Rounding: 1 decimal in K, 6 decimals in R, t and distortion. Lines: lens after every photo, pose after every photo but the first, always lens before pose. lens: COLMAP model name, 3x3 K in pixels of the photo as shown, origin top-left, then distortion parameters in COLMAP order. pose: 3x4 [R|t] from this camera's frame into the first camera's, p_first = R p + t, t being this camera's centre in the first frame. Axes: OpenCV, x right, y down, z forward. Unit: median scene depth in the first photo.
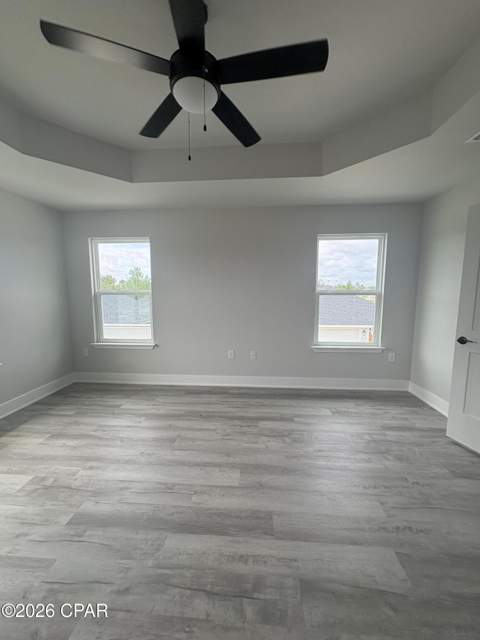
lens RADIAL K [[255.3, 0, 240.0], [0, 255.3, 320.0], [0, 0, 1]] dist [0.001960, -0.000299]
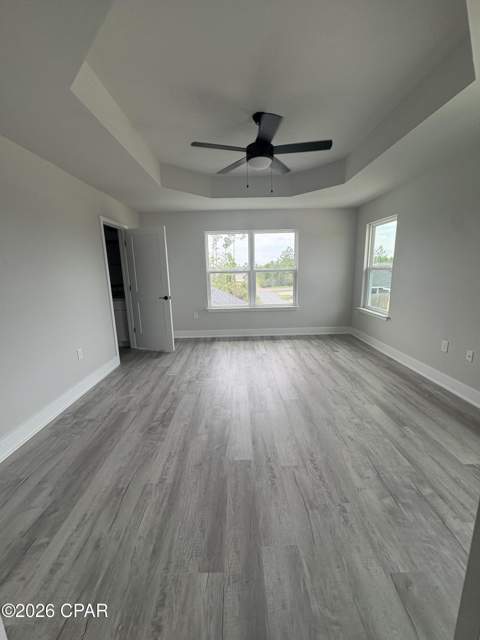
lens RADIAL K [[255.3, 0, 240.0], [0, 255.3, 320.0], [0, 0, 1]] dist [0.001960, -0.000299]
pose [[0.087095, 0.197252, -0.976476, 0.797054], [-0.093932, 0.977460, 0.189072, -0.044006], [0.991762, 0.075255, 0.103660, 0.324184]]
